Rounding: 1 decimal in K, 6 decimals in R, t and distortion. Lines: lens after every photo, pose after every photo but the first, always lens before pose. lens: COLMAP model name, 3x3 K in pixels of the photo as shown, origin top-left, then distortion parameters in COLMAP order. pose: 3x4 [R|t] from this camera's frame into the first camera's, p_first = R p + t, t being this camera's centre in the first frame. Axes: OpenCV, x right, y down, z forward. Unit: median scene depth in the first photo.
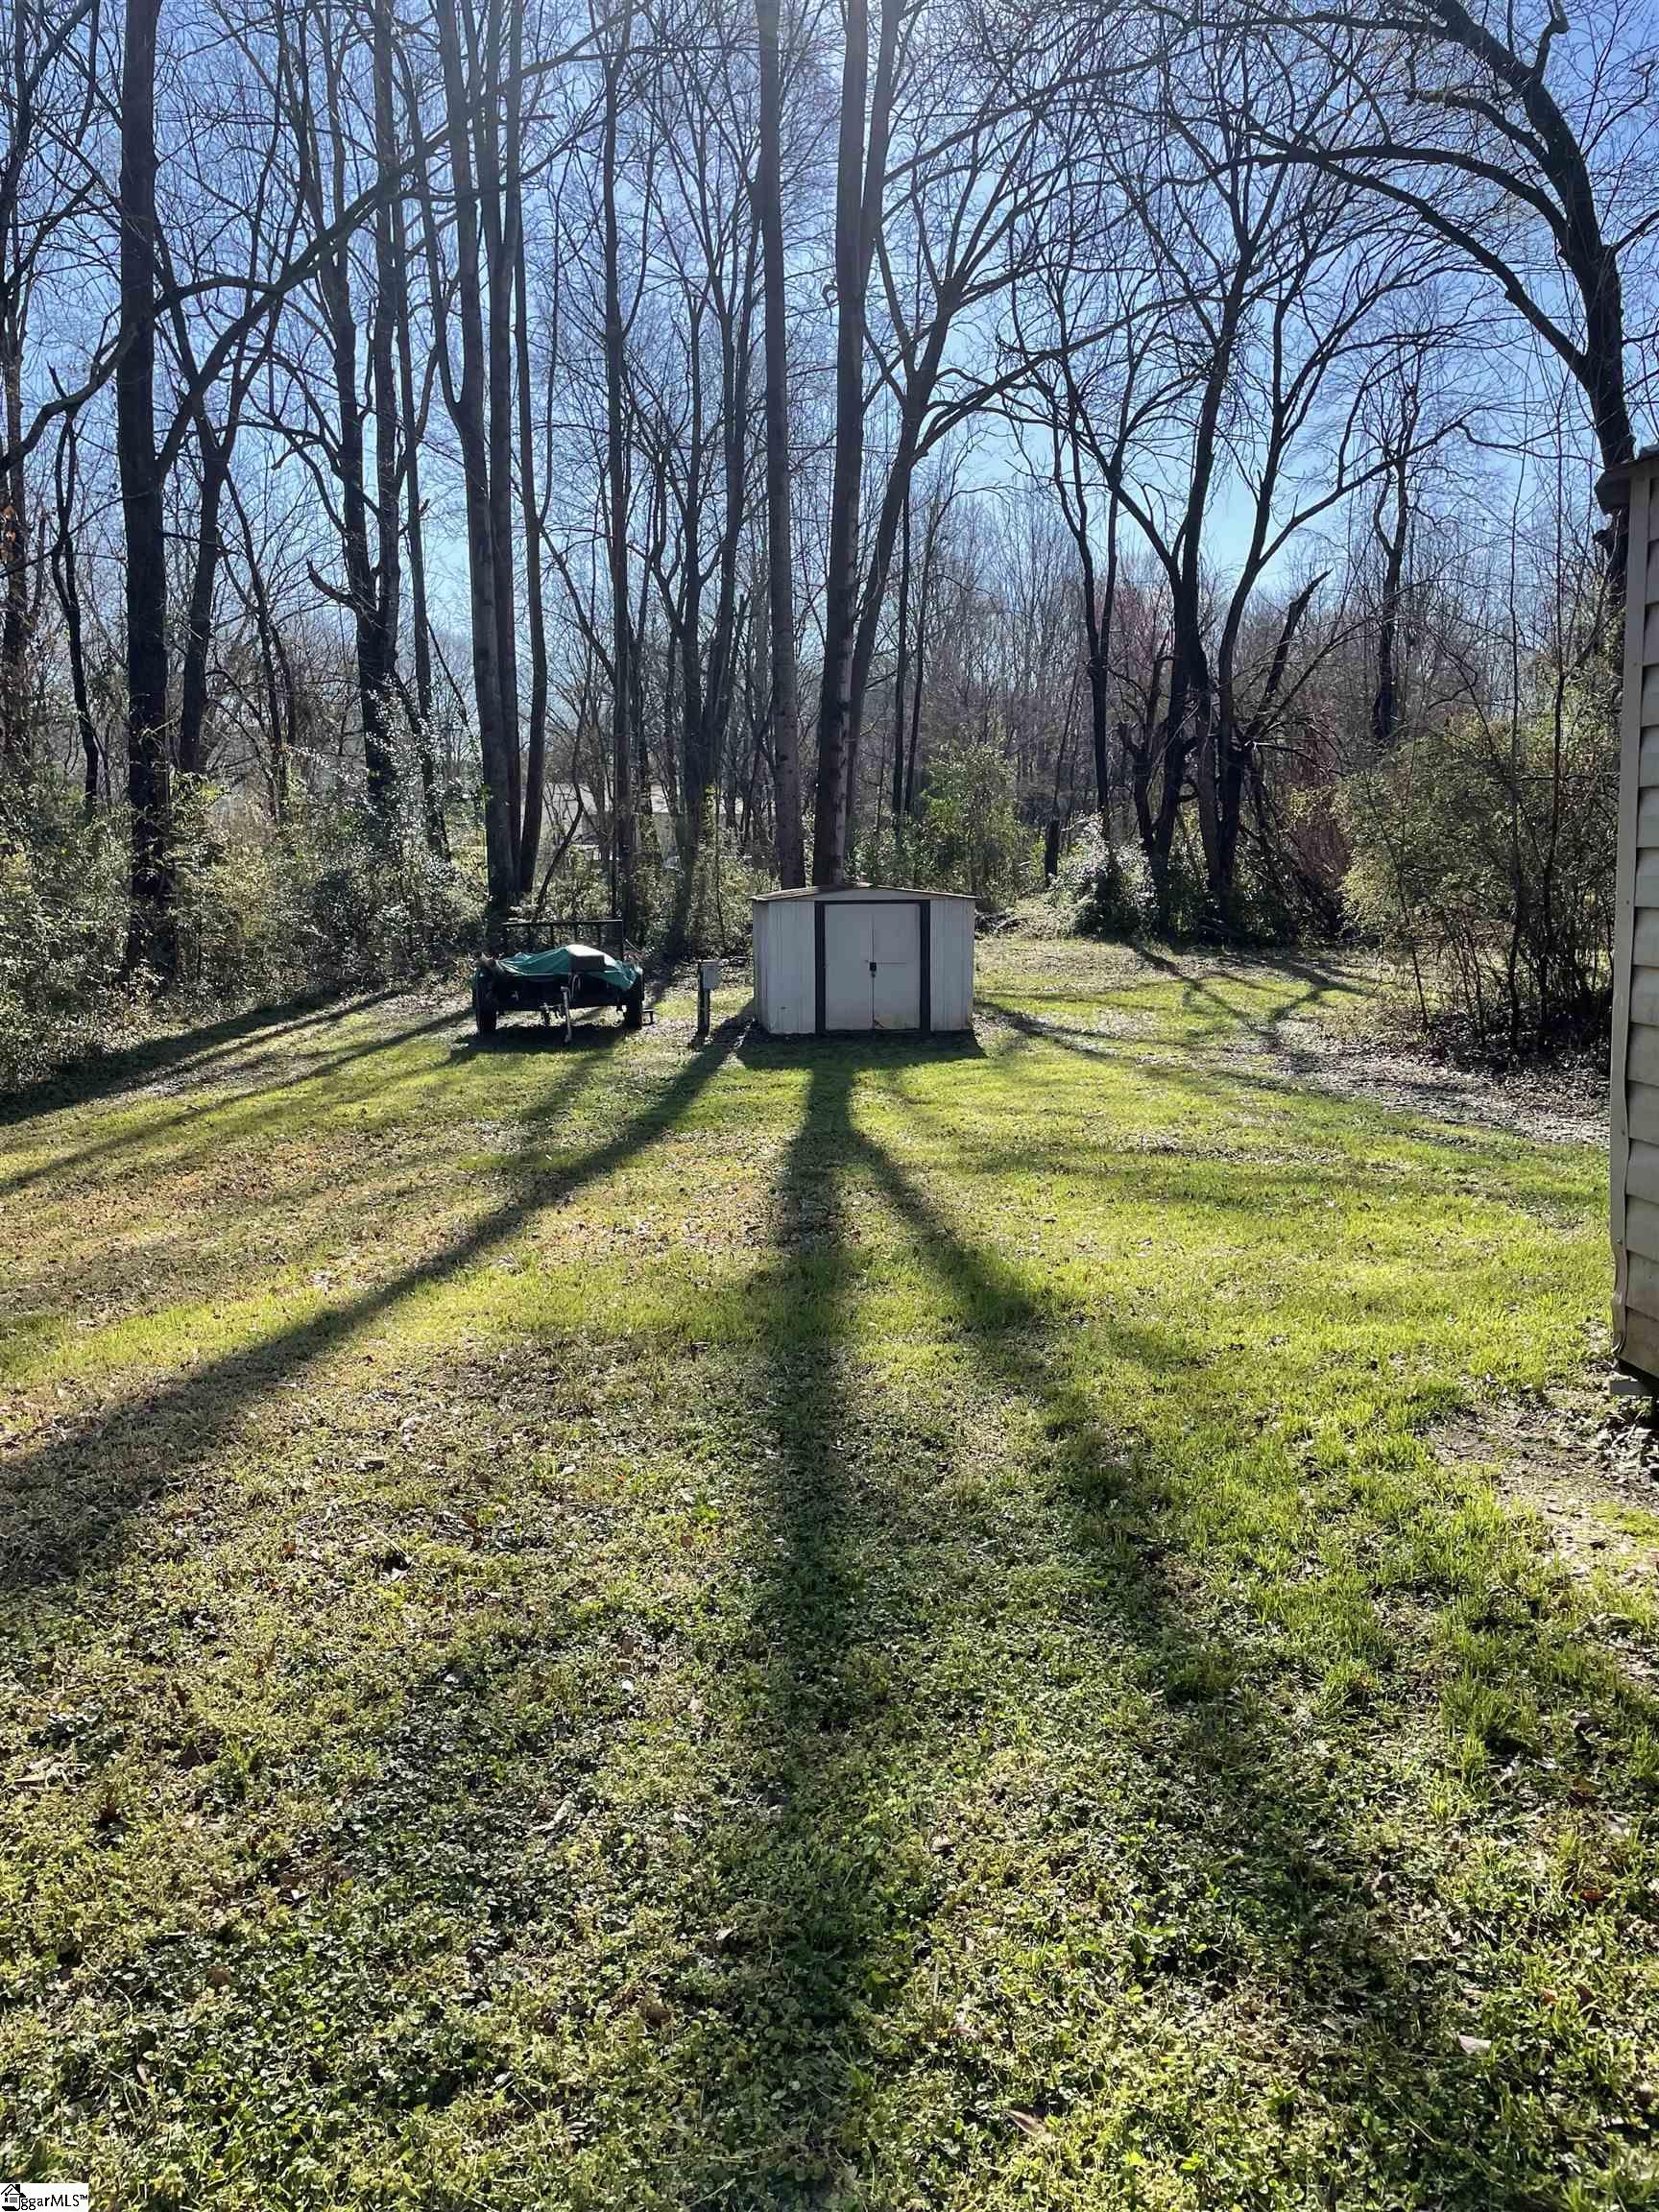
lens RADIAL K [[1693.2, 0, 820.2], [0, 1693.2, 1112.1], [0, 0, 1]] dist [0.095265, -0.128323]
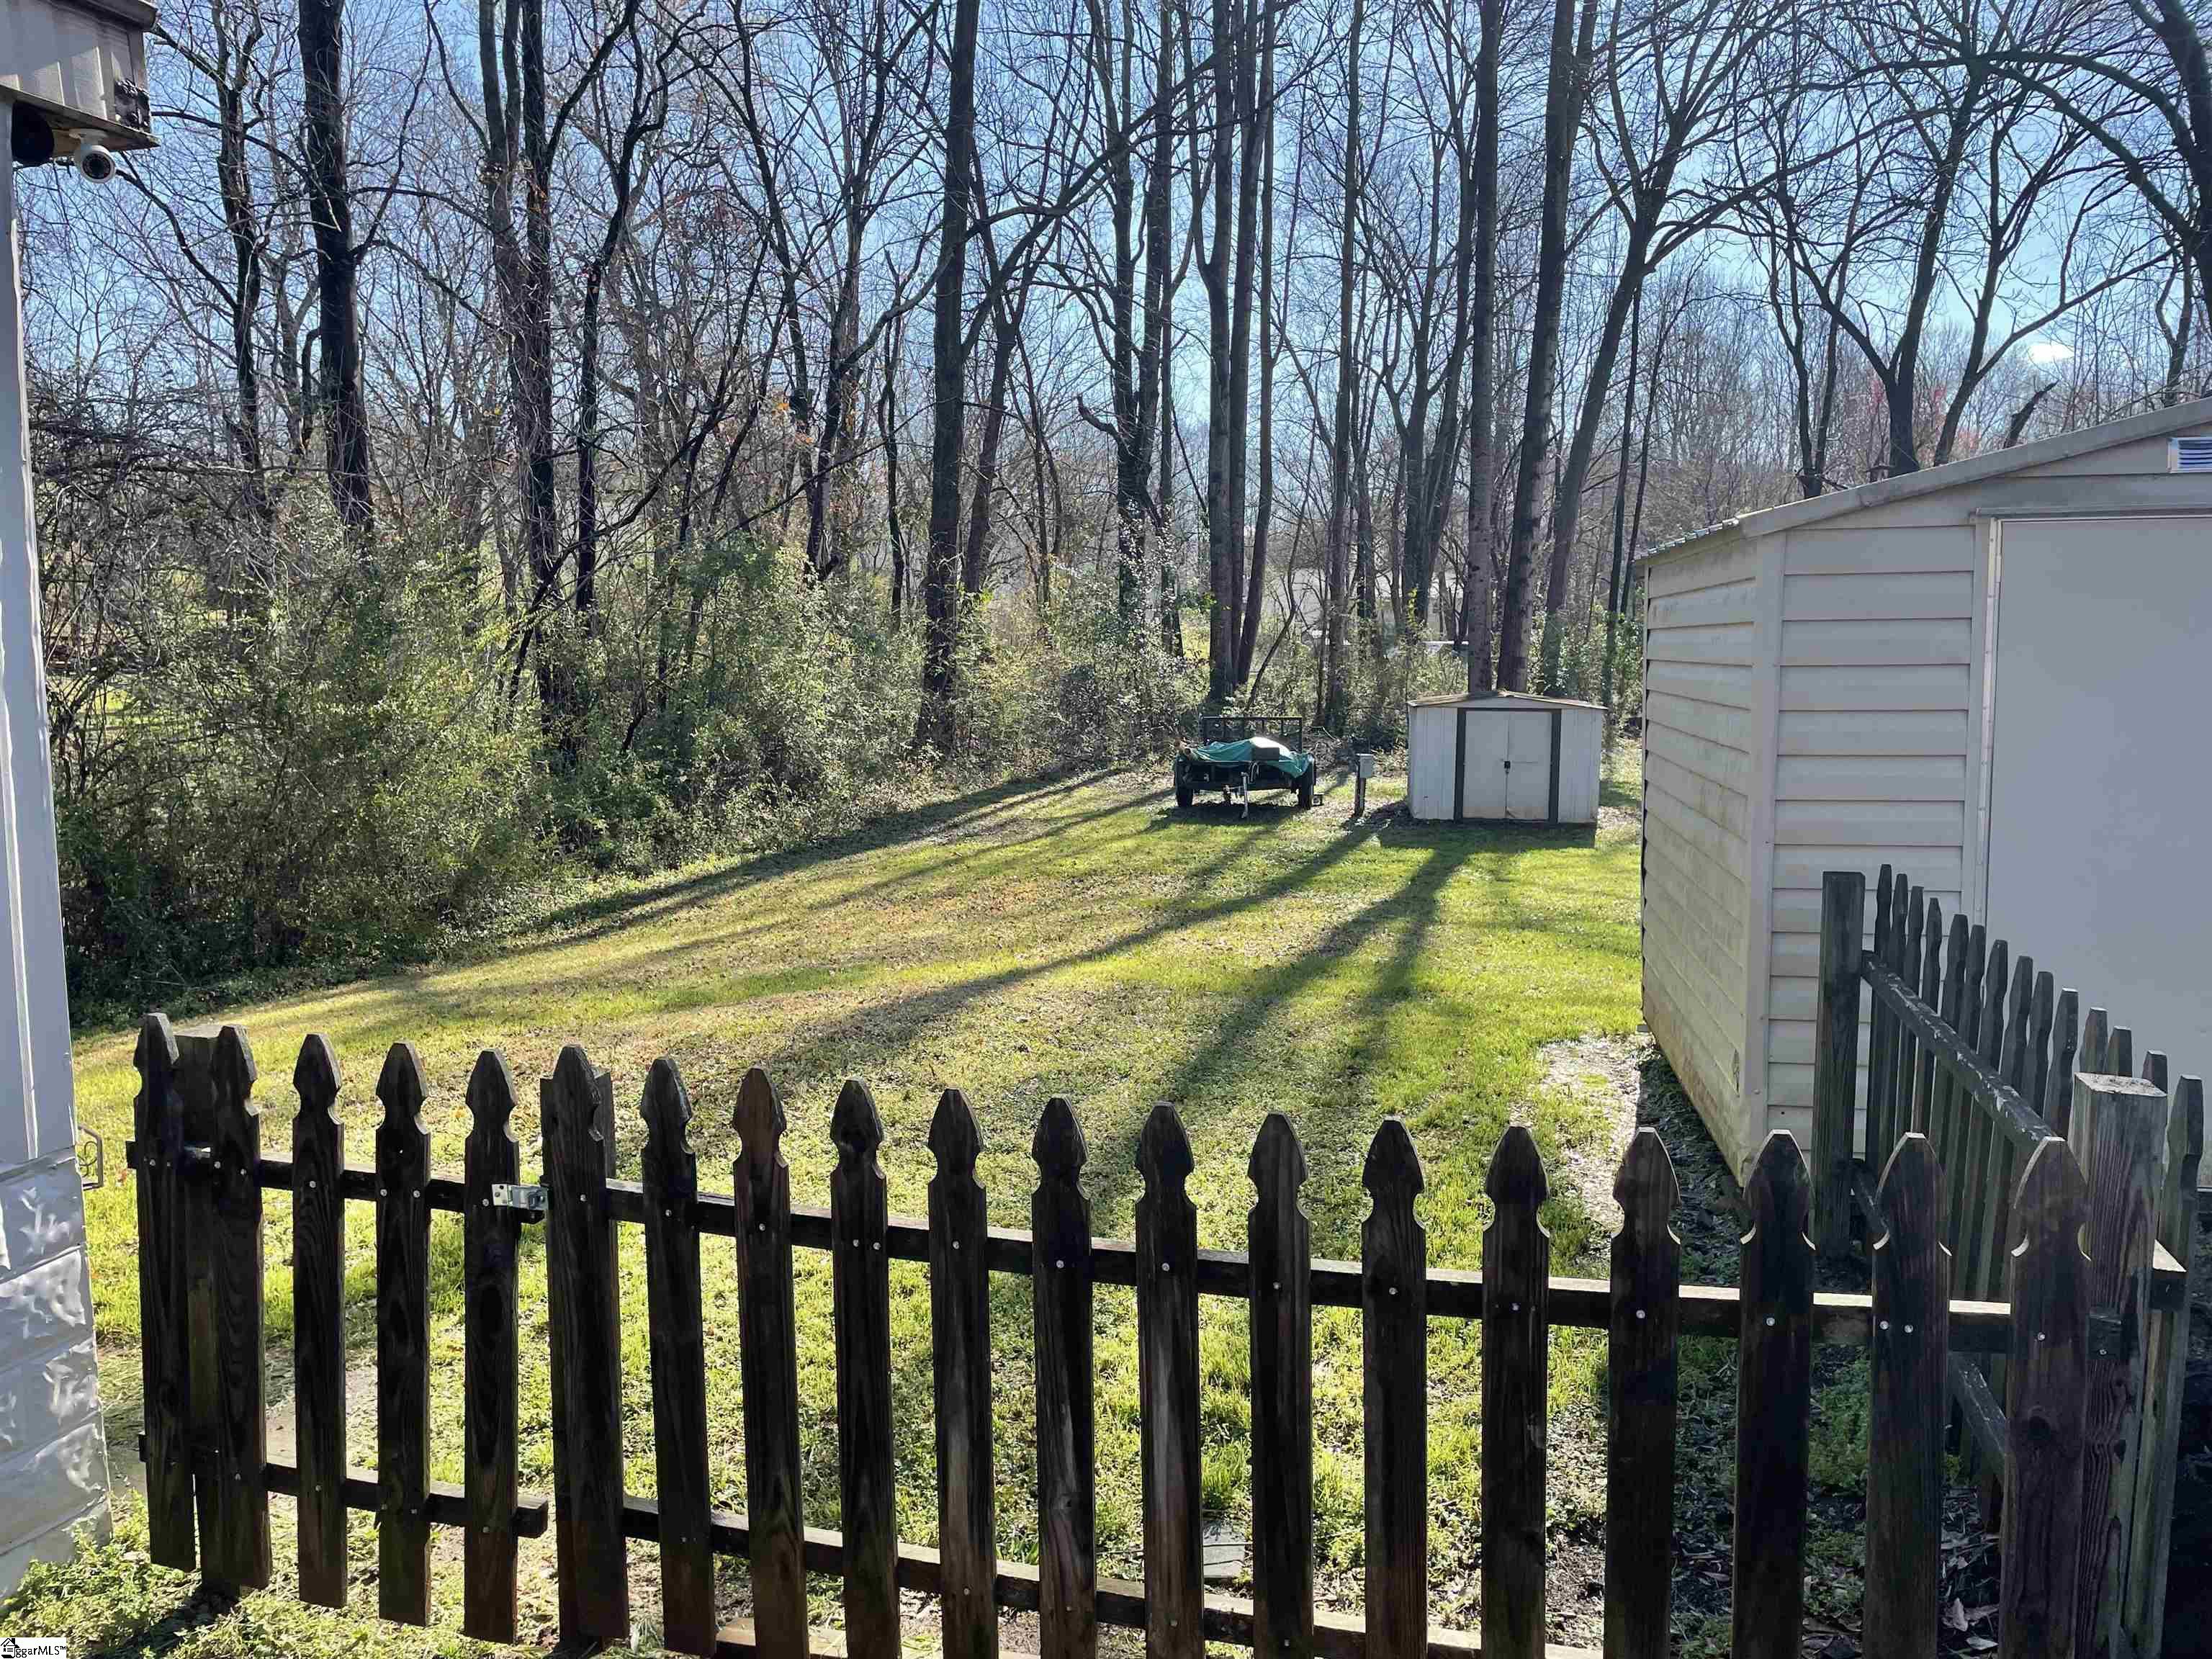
lens RADIAL K [[1693.2, 0, 1106.0], [0, 1693.2, 829.5], [0, 0, 1]] dist [0.095265, -0.128323]
pose [[0.963473, 0.046042, -0.263817, 0.064547], [-0.054786, 0.998163, -0.025877, 0.003464], [0.262141, 0.039386, 0.964226, -0.170325]]
